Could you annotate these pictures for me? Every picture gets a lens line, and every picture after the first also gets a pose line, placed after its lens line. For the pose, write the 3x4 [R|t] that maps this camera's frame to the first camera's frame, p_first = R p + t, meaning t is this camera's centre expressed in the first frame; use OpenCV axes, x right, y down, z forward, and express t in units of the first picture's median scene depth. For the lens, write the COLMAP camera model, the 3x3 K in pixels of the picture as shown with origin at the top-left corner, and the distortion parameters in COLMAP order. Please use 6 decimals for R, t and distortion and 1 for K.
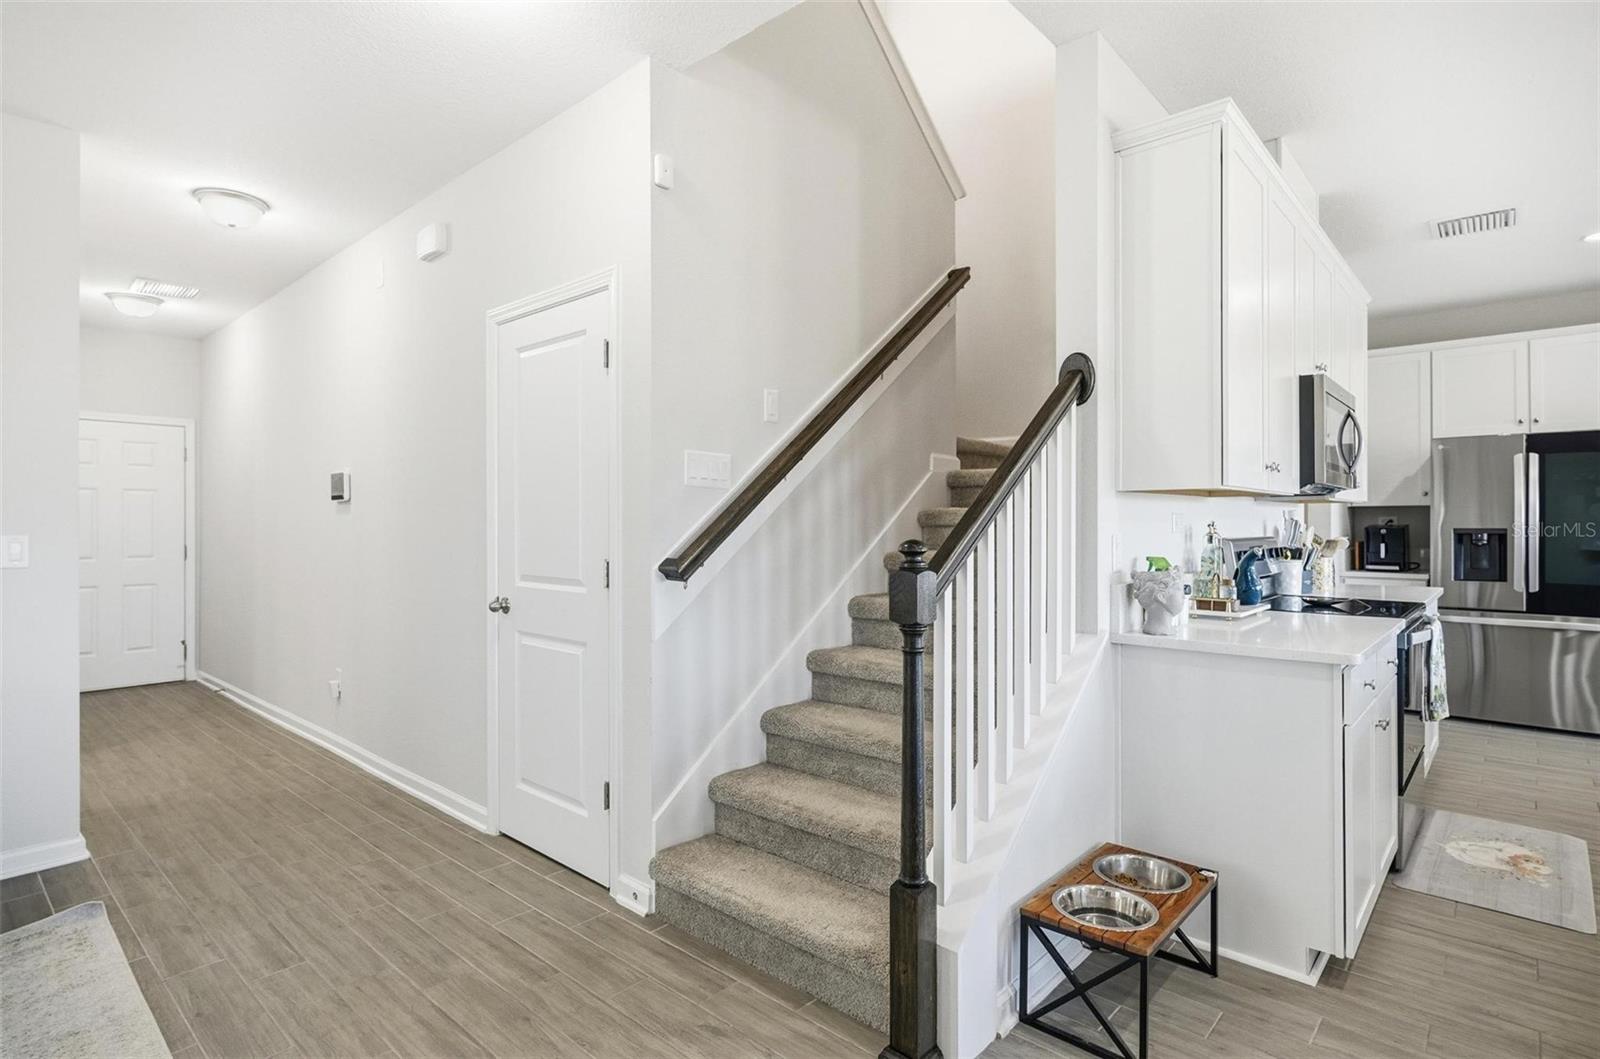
lens RADIAL K [[815.4, 0, 807.0], [0, 815.4, 519.3], [0, 0, 1]] dist [-0.004590, -0.000130]
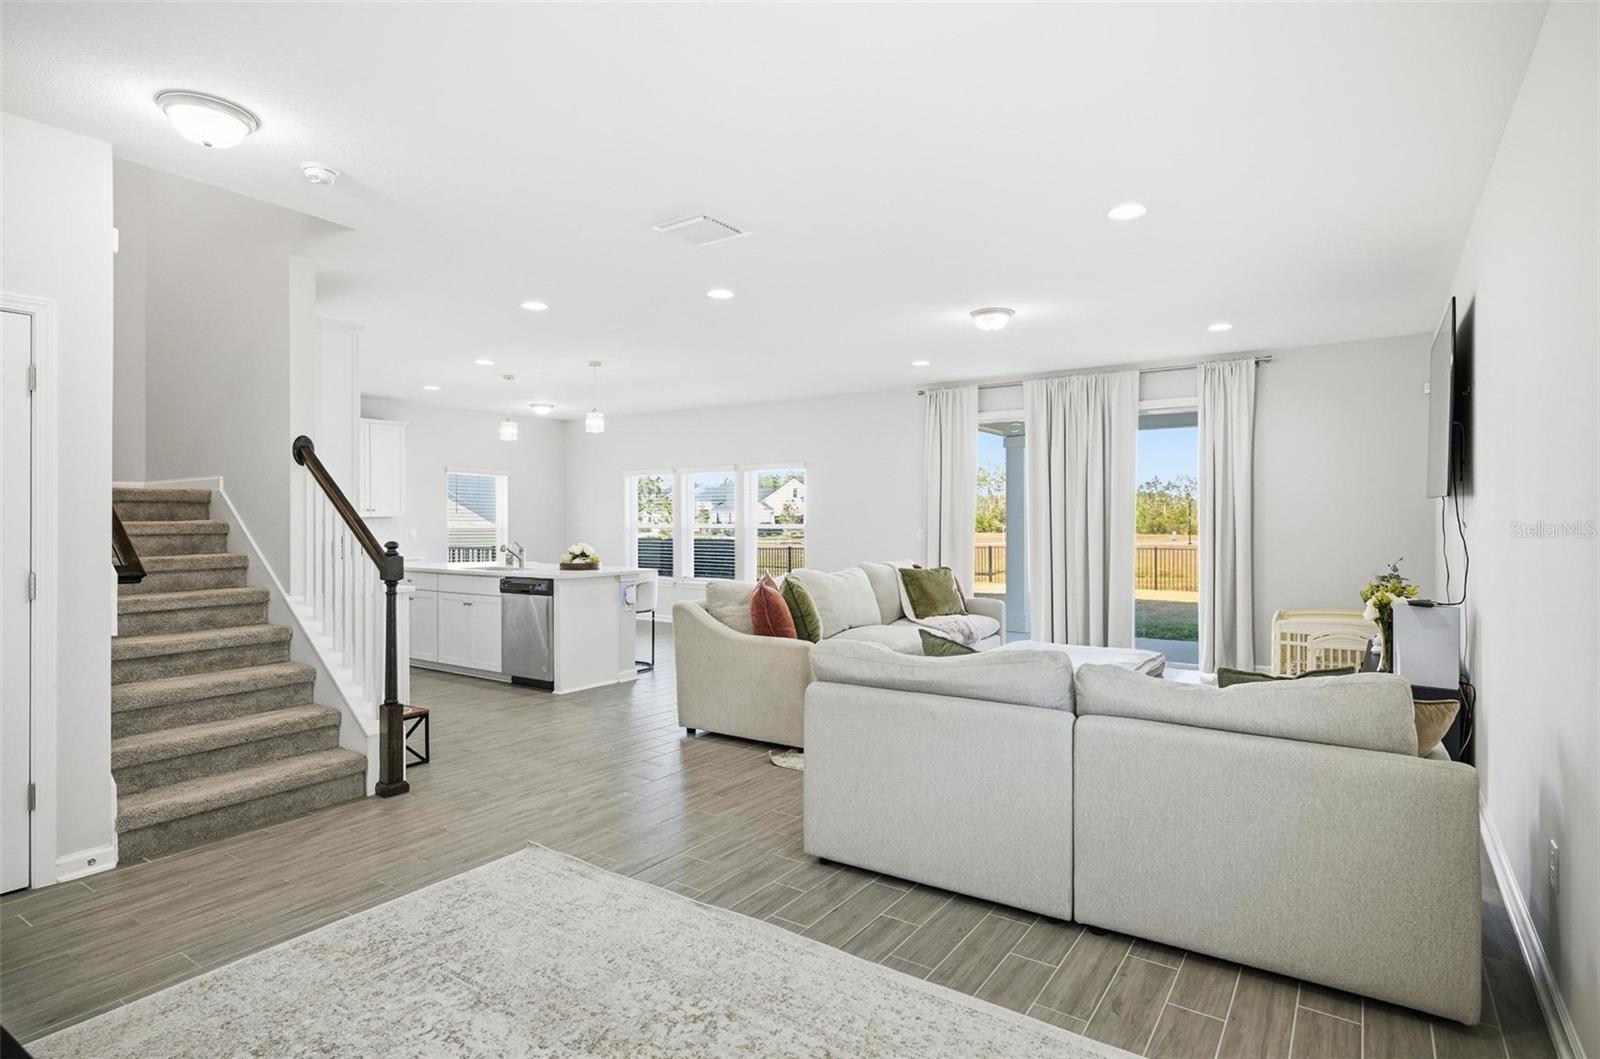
lens RADIAL K [[828.1, 0, 792.9], [0, 828.1, 532.0], [0, 0, 1]] dist [-0.022374, 0.000063]
pose [[-0.122957, -0.011160, 0.992349, -1.252942], [-0.000799, 0.999938, 0.011146, -0.014936], [-0.992412, 0.000578, -0.122958, 0.132270]]
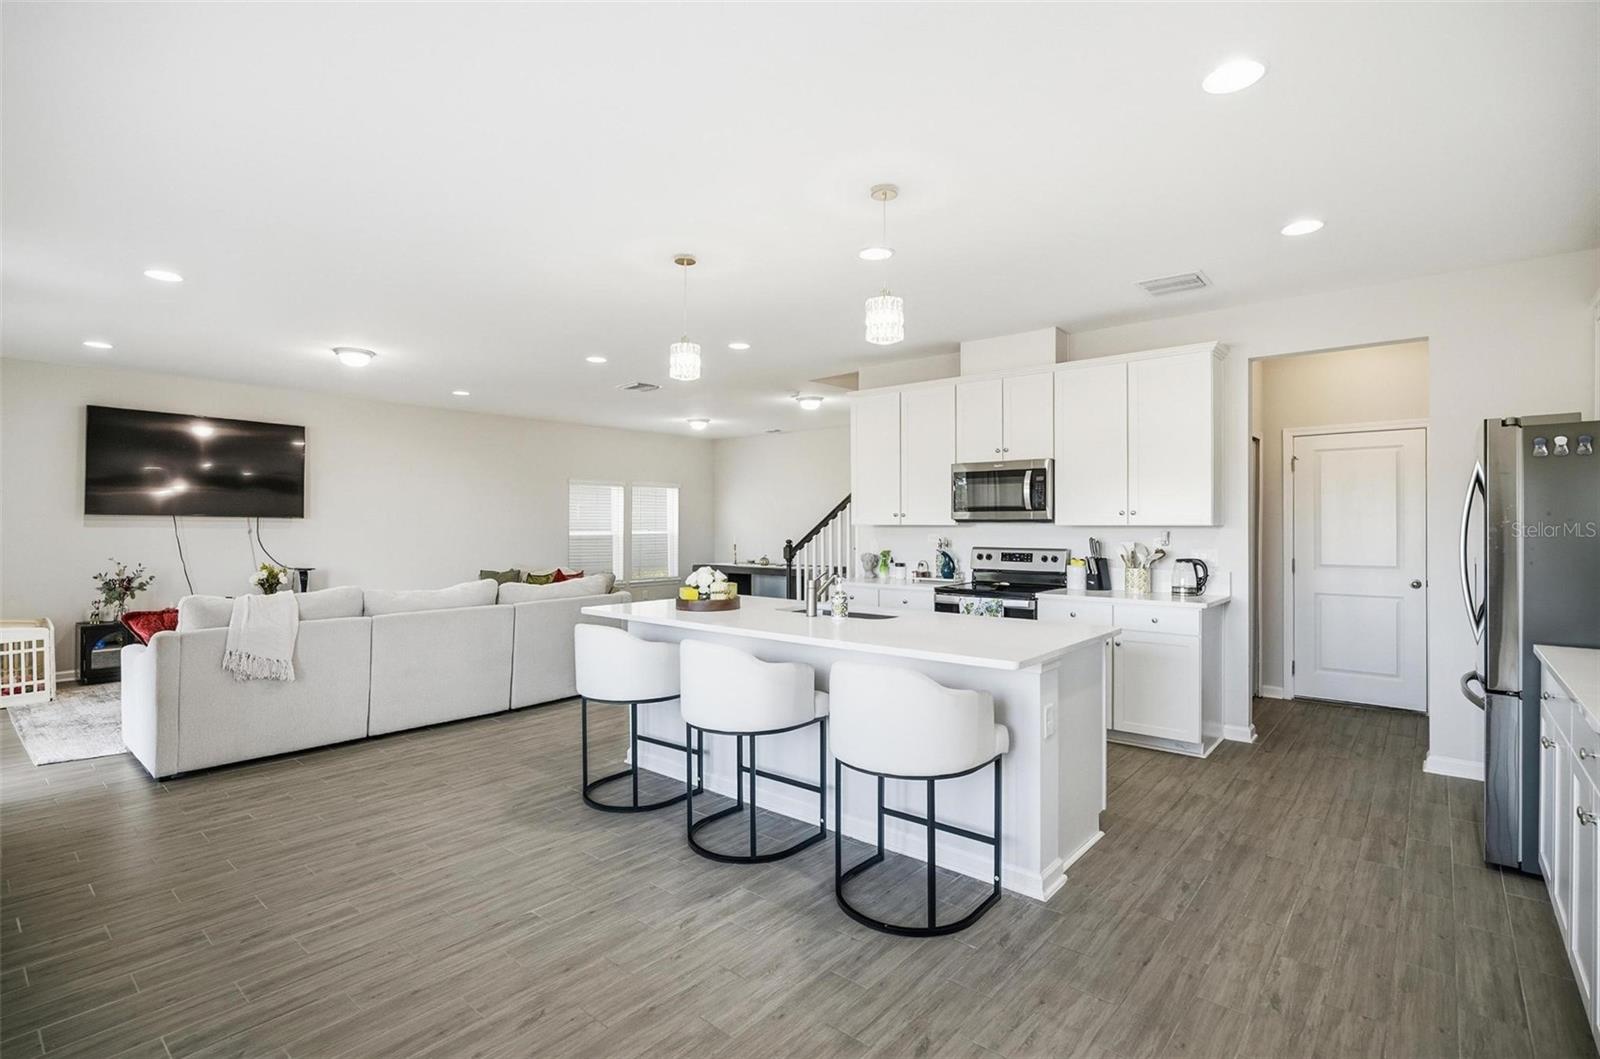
lens RADIAL K [[751.0, 0, 809.7], [0, 751.0, 523.3], [0, 0, 1]] dist [-0.015565, 0.006154]
pose [[0.040474, 0.001289, -0.999180, 2.426583], [0.003401, 0.999993, 0.001428, -0.039108], [0.999175, -0.003456, 0.040469, 0.559313]]
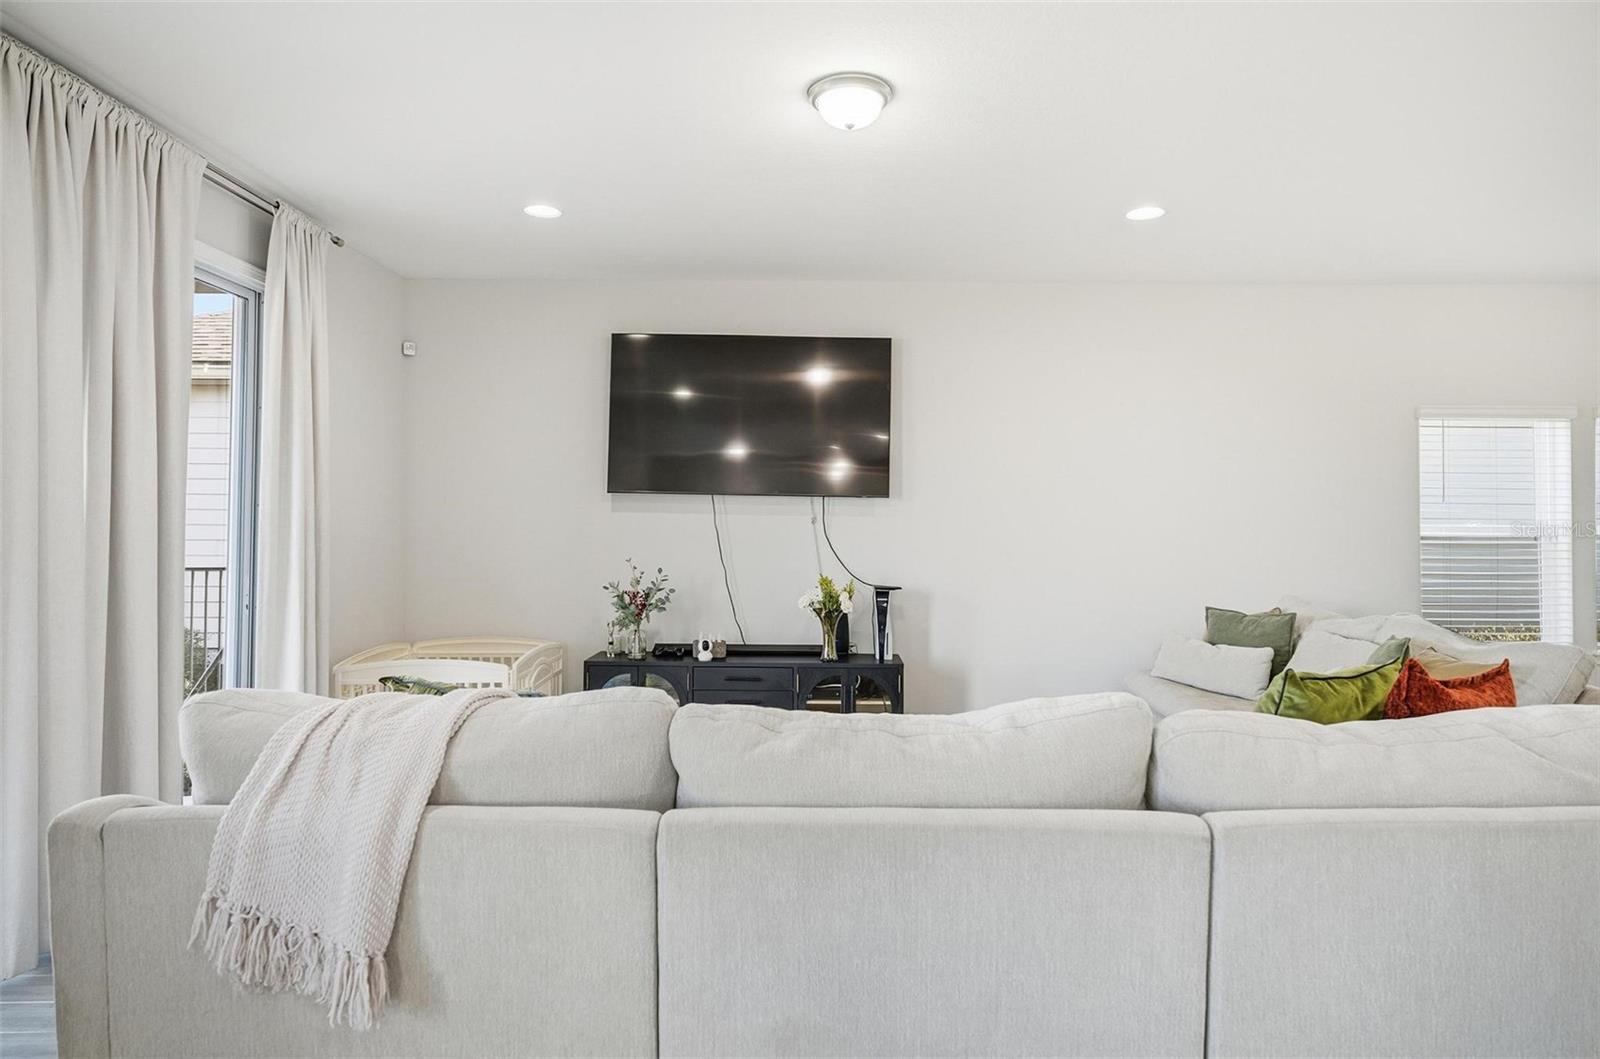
lens RADIAL K [[932.4, 0, 797.7], [0, 932.4, 502.2], [0, 0, 1]] dist [0.004775, 0.002136]
pose [[-0.743011, -0.012173, -0.669169, 1.183221], [0.001711, 0.999797, -0.020088, -0.013728], [0.669278, -0.016071, -0.742839, 0.175323]]
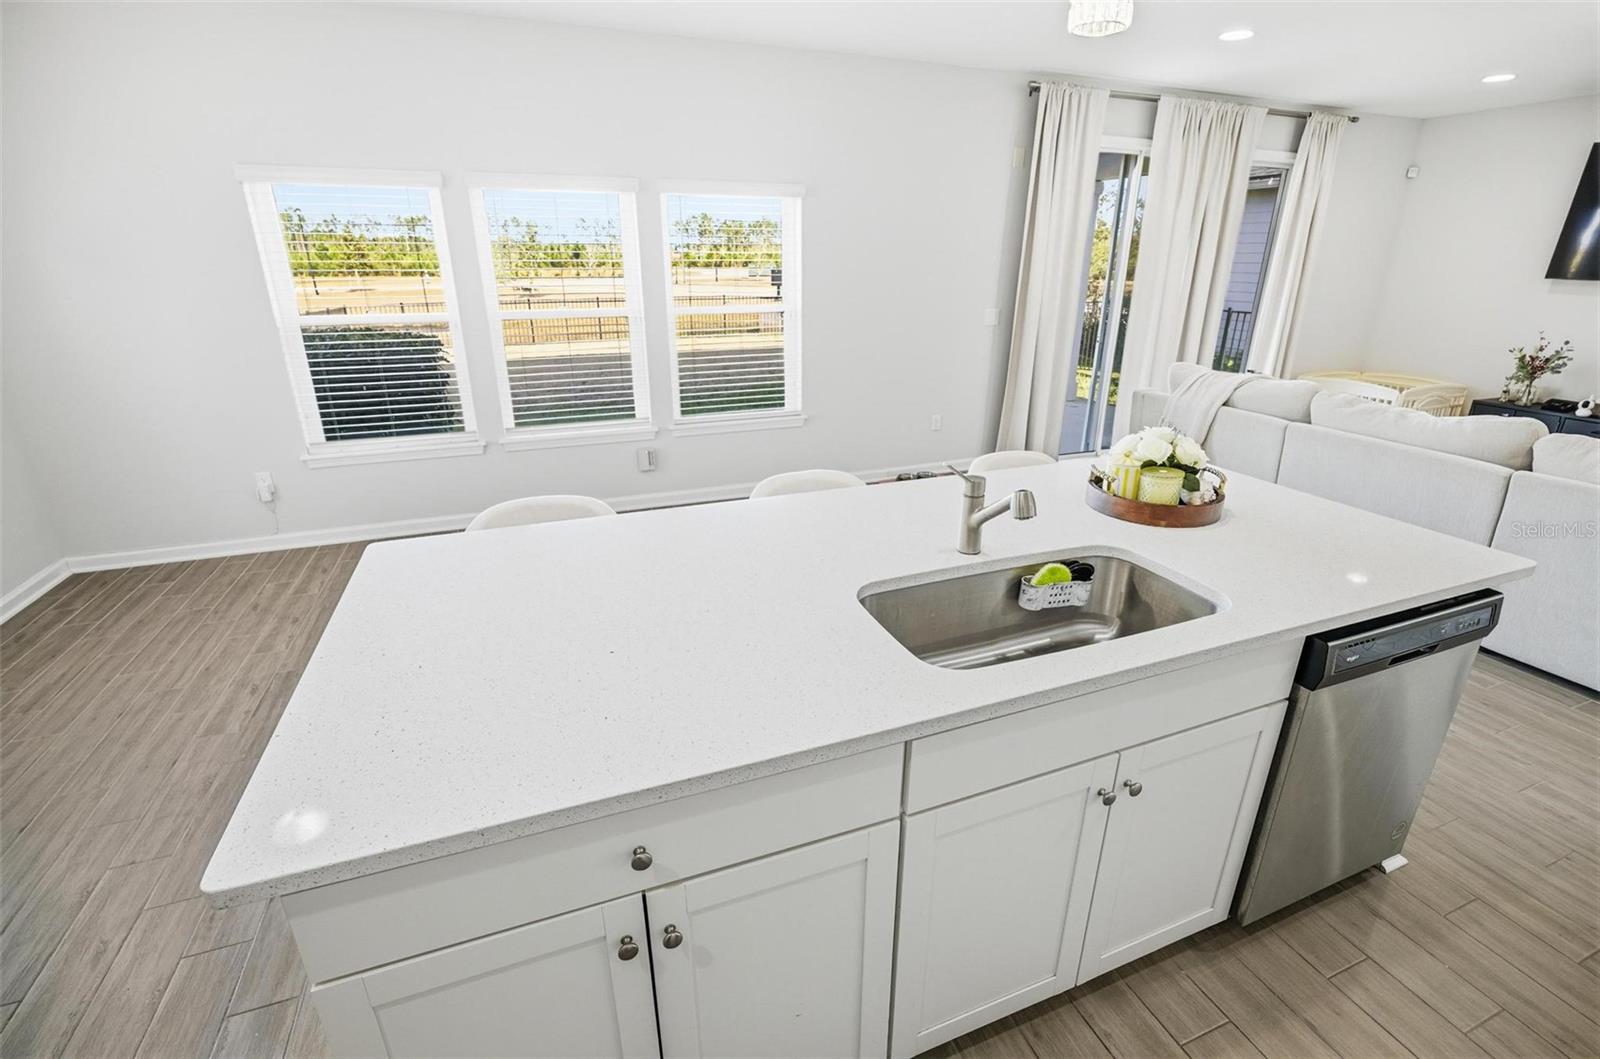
lens RADIAL K [[716.6, 0, 800.0], [0, 716.6, 529.5], [0, 0, 1]] dist [-0.015390, 0.000110]
pose [[-0.892467, -0.156846, 0.422969, 1.089248], [-0.000241, 0.937776, 0.347240, -0.088799], [-0.451113, 0.309798, -0.836972, 1.130952]]
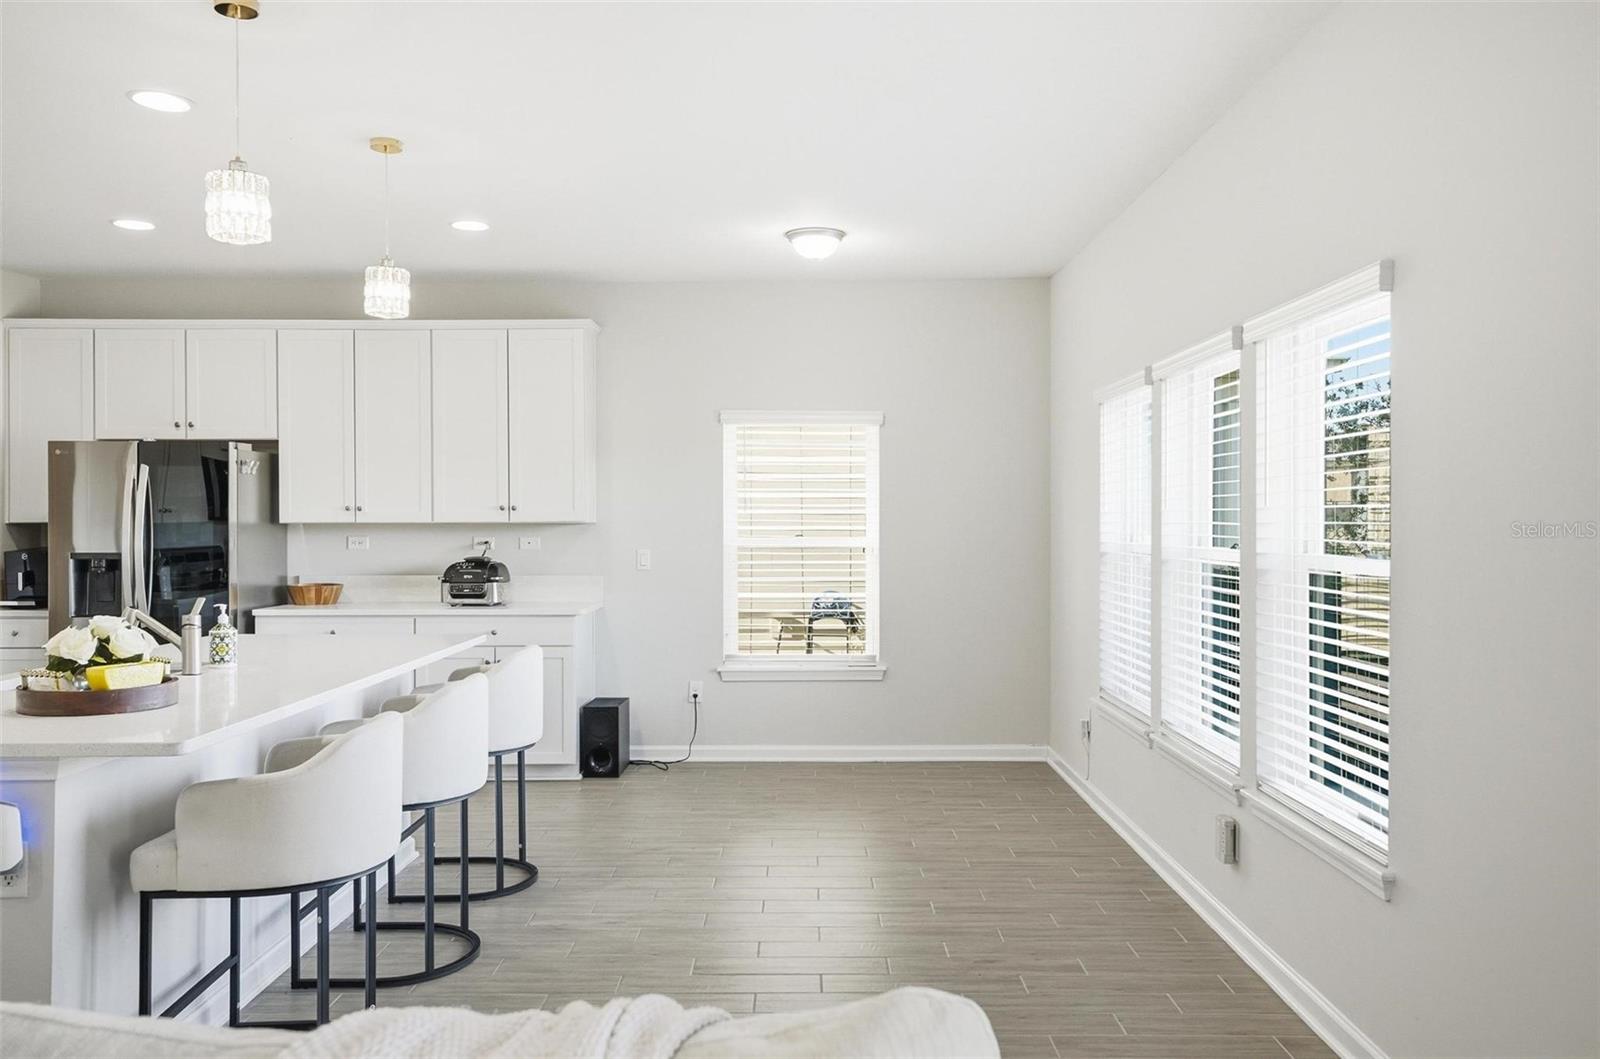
lens RADIAL K [[1251.9, 0, 800.0], [0, 1251.9, 529.5], [0, 0, 1]] dist [0.018908, 0.000559]
pose [[0.735882, -0.000793, 0.677110, 0.810165], [-0.003375, 0.999983, 0.004838, -0.034795], [-0.677102, -0.005845, 0.735866, -0.692063]]
